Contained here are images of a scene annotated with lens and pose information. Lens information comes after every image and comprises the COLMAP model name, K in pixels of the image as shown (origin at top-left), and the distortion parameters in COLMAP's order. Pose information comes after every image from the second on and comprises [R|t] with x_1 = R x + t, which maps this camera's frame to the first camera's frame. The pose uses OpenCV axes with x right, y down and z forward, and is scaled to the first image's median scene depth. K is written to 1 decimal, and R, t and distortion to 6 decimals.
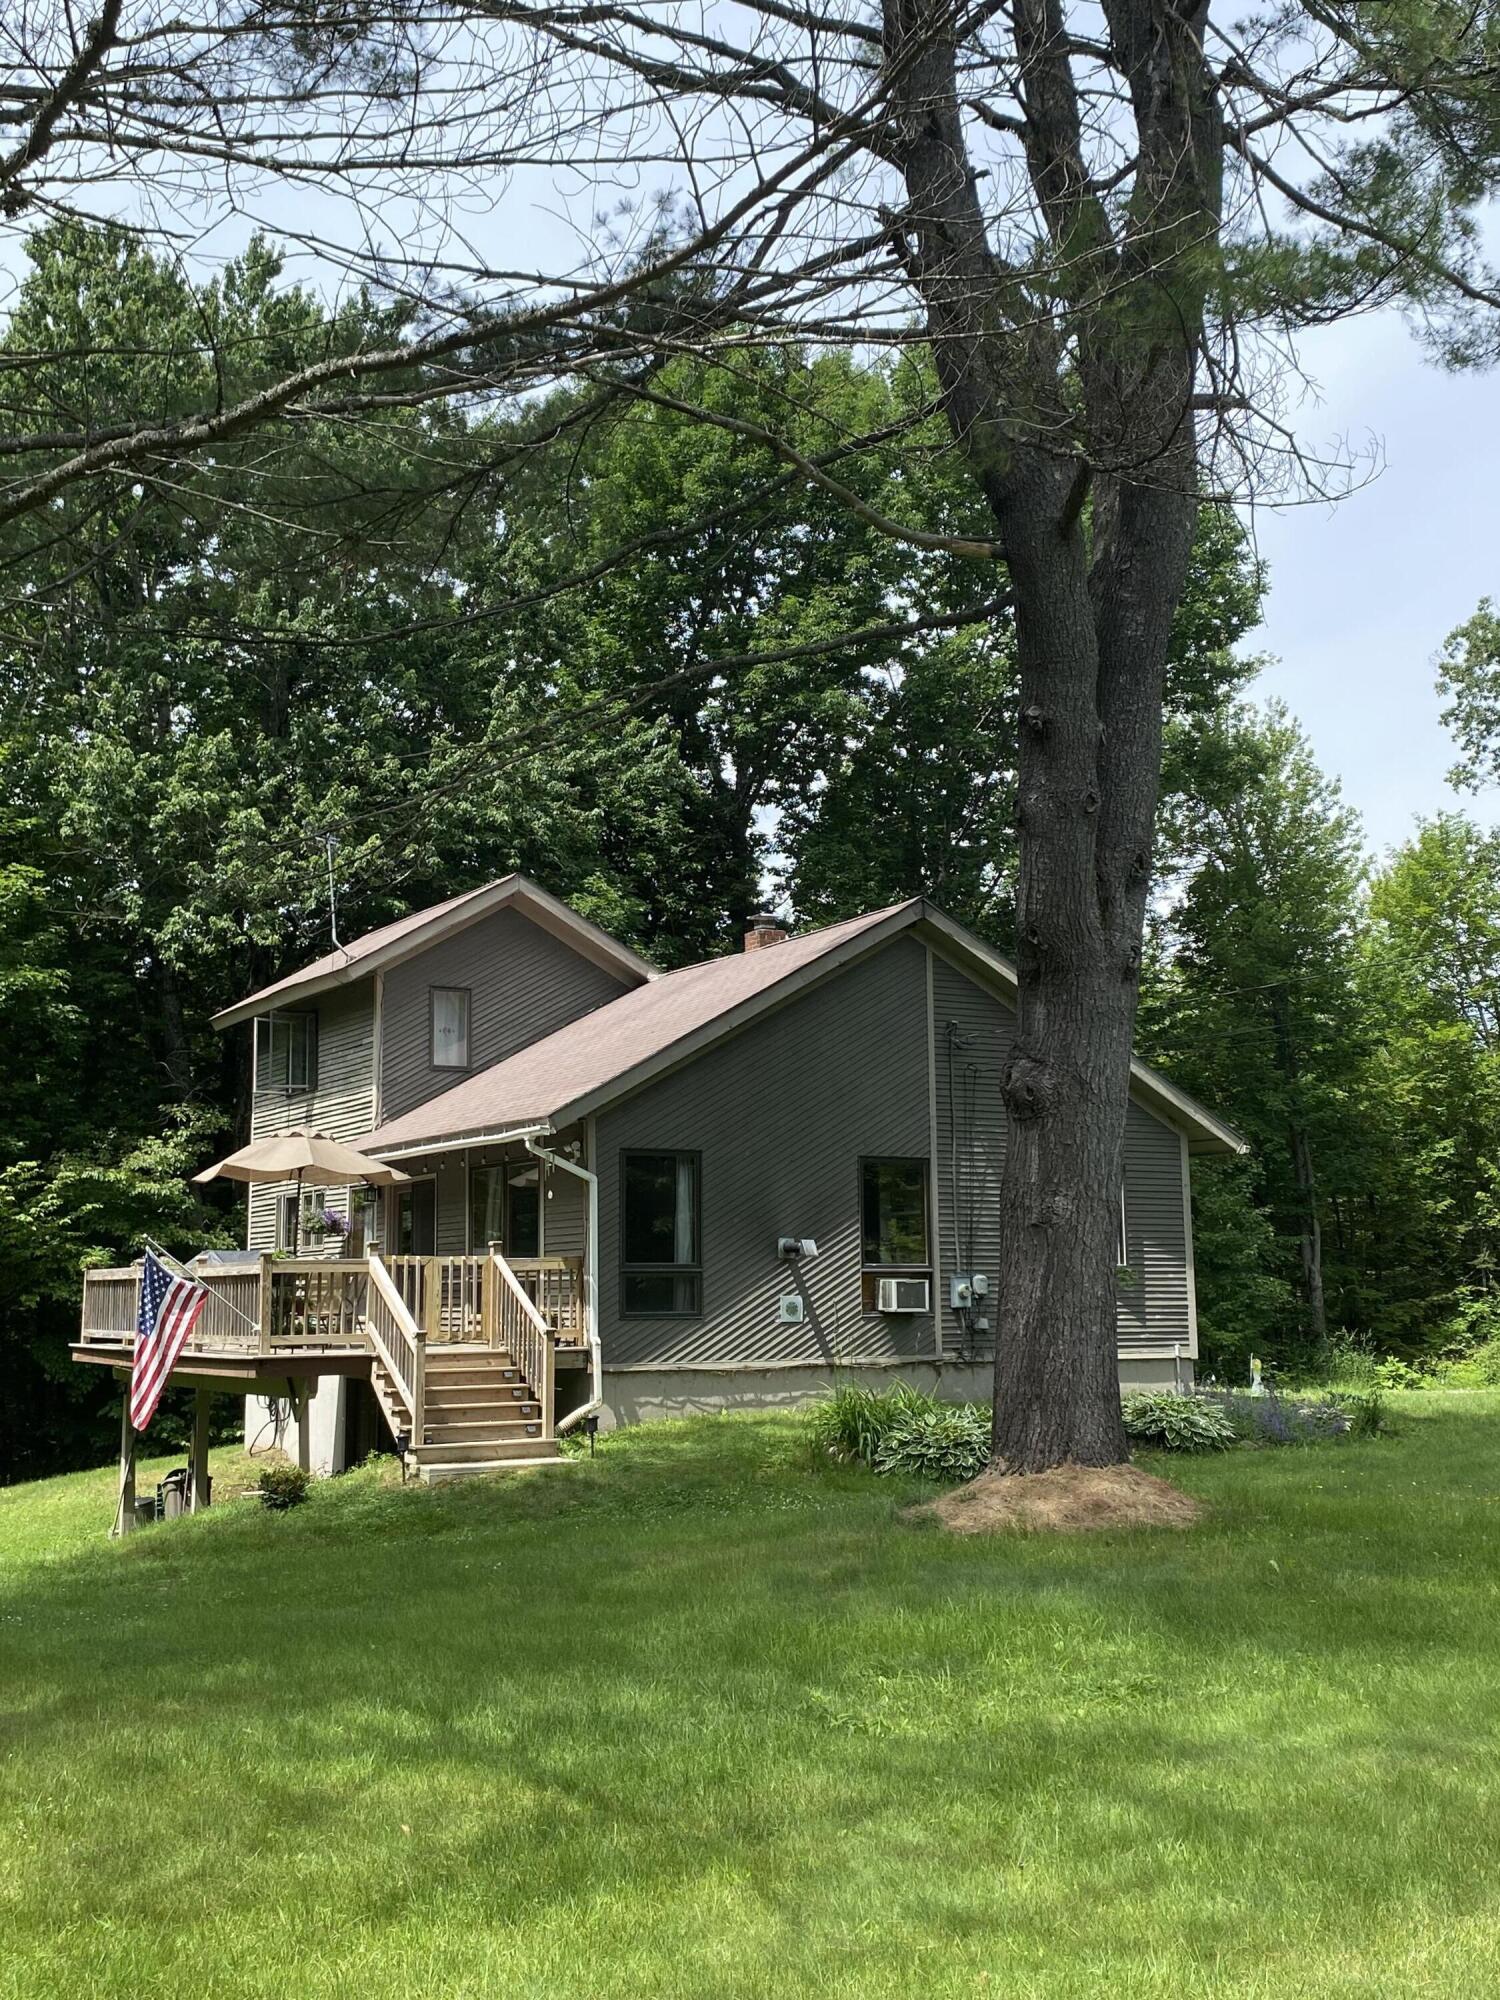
lens RADIAL K [[2104.0, 0, 730.0], [0, 2104.0, 991.6], [0, 0, 1]] dist [0.122304, 0.000000]
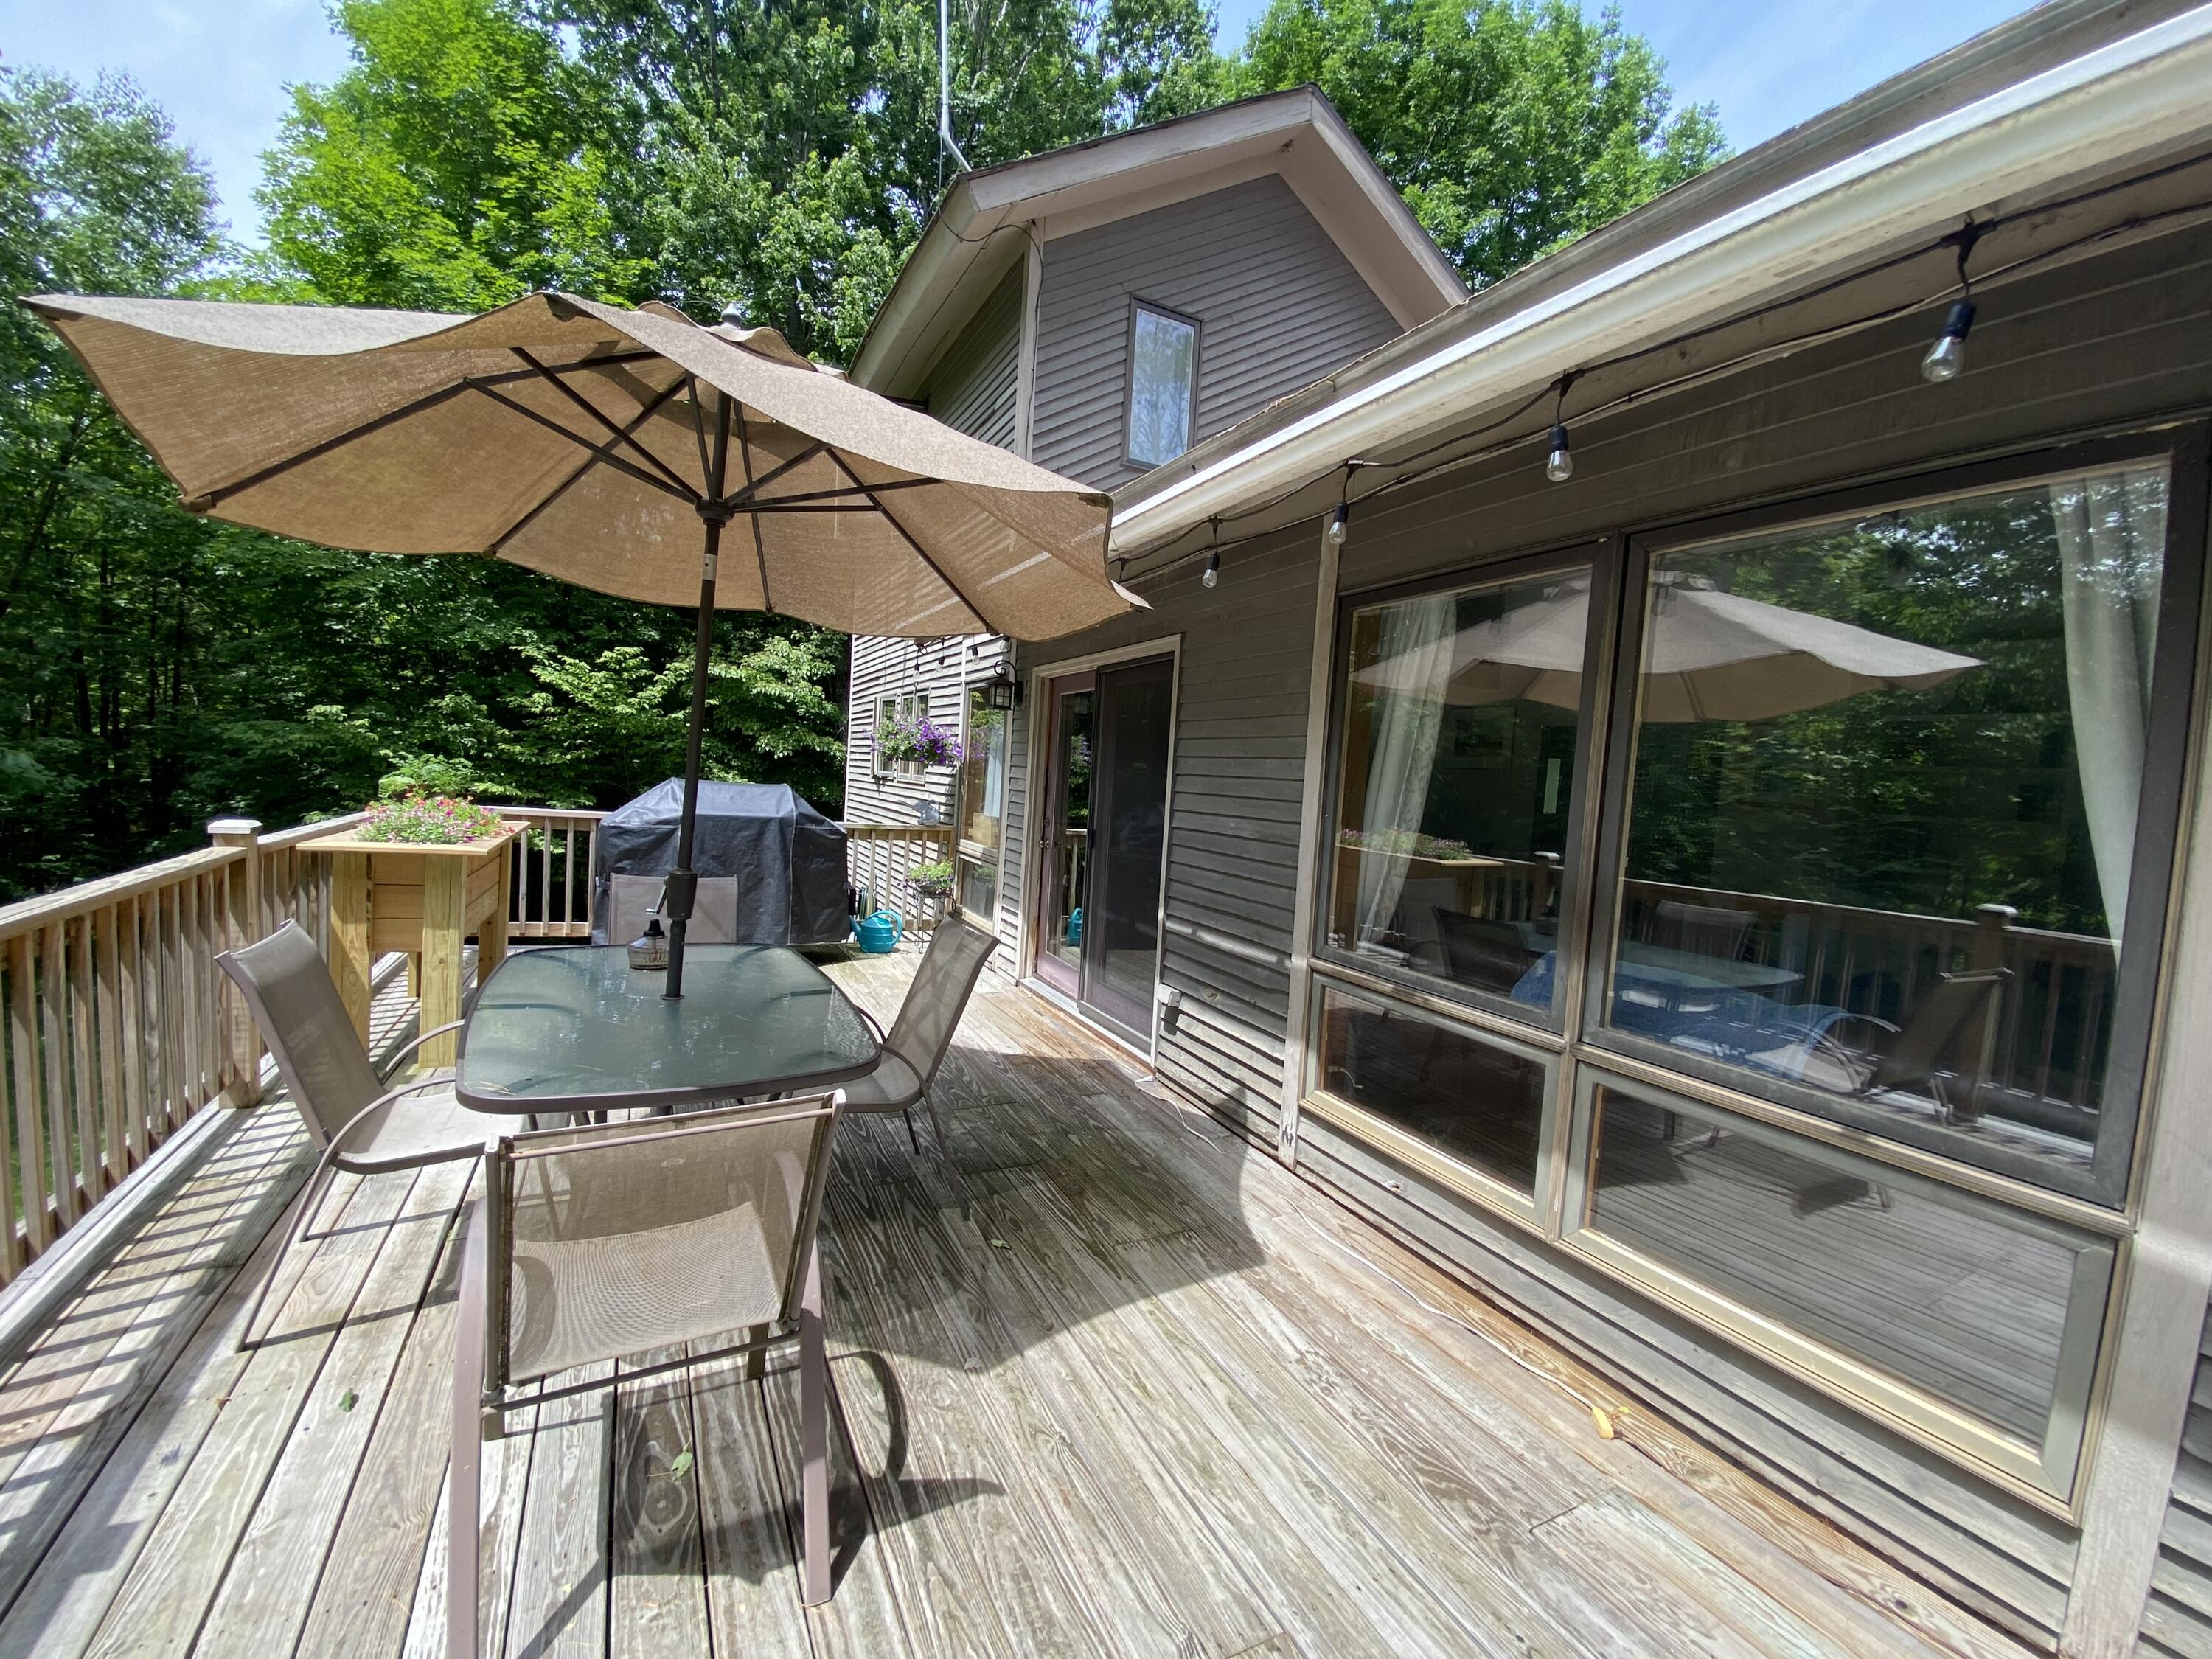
lens RADIAL K [[896.9, 0, 1122.2], [0, 896.9, 838.5], [0, 0, 1]] dist [0.016918, -0.017944]
pose [[0.996825, 0.075891, -0.024082, -0.134084], [-0.069282, 0.975813, 0.207336, 0.083465], [0.039234, -0.205009, 0.977973, 0.786816]]
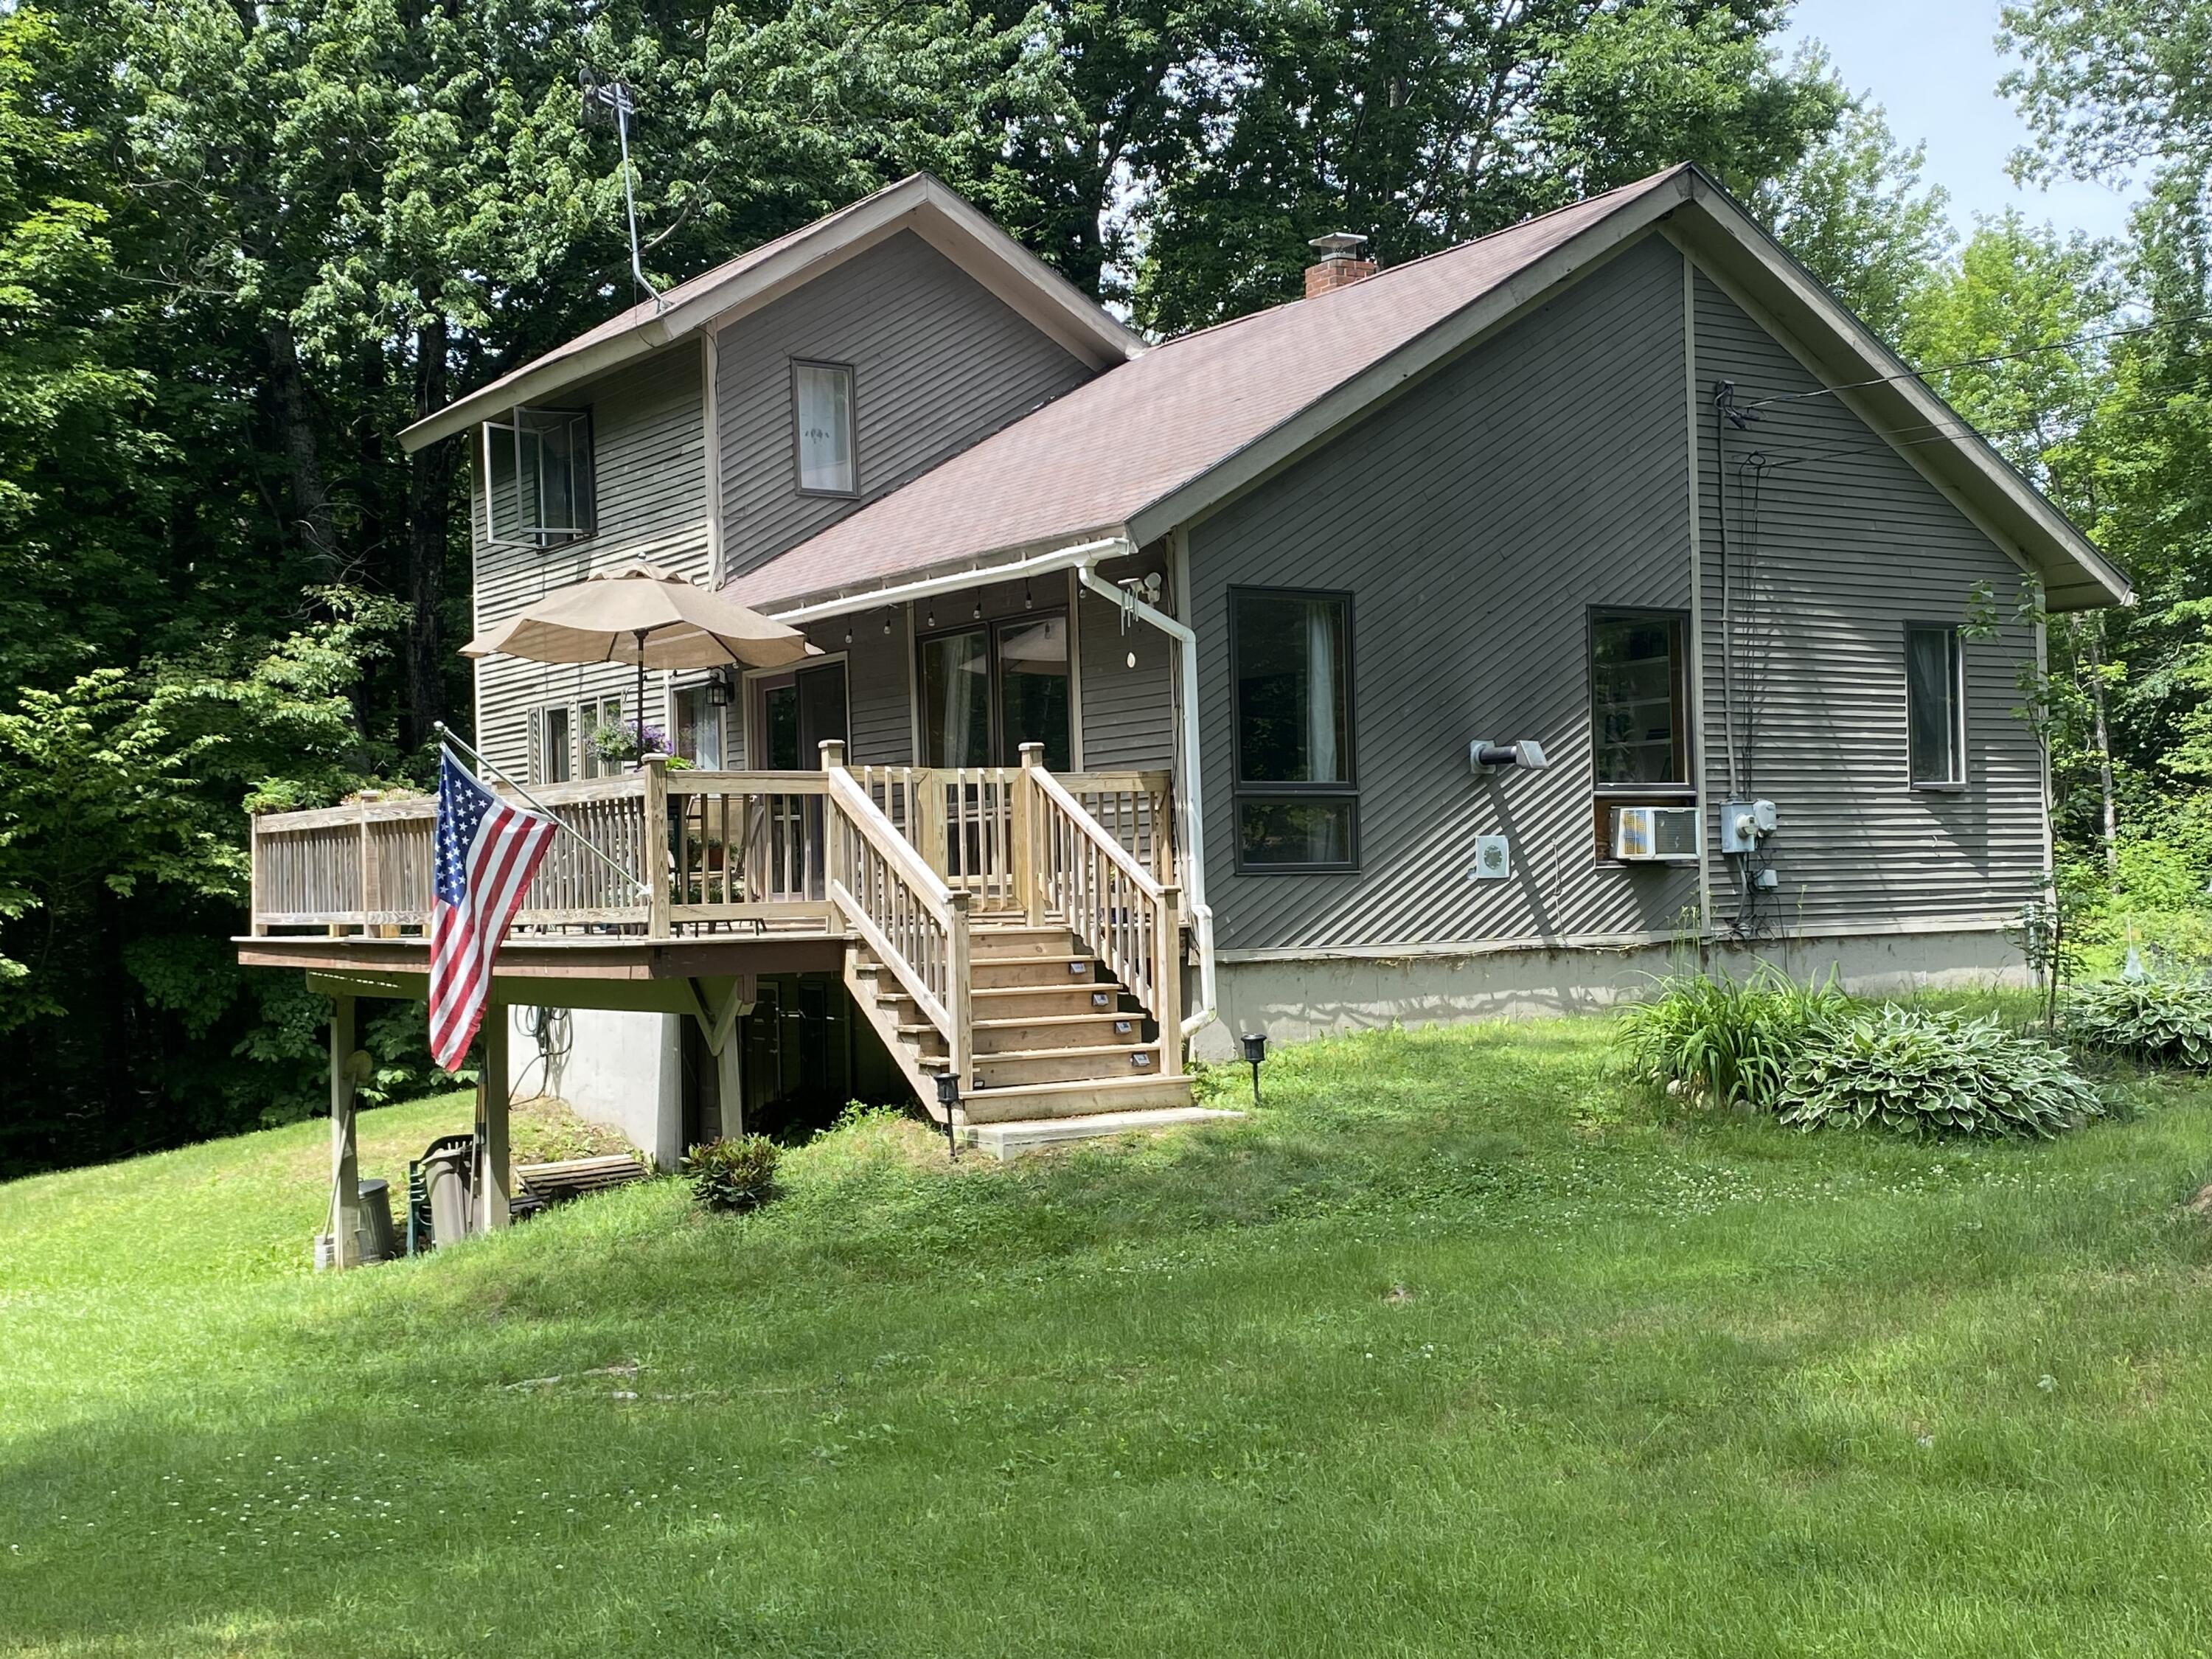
lens RADIAL K [[2608.1, 0, 1121.0], [0, 2608.1, 815.6], [0, 0, 1]] dist [0.042525, 0.000000]
pose [[0.996490, -0.014323, 0.082477, -0.115890], [0.005035, 0.993725, 0.111740, 0.047089], [-0.083560, -0.110933, 0.990309, 0.235225]]
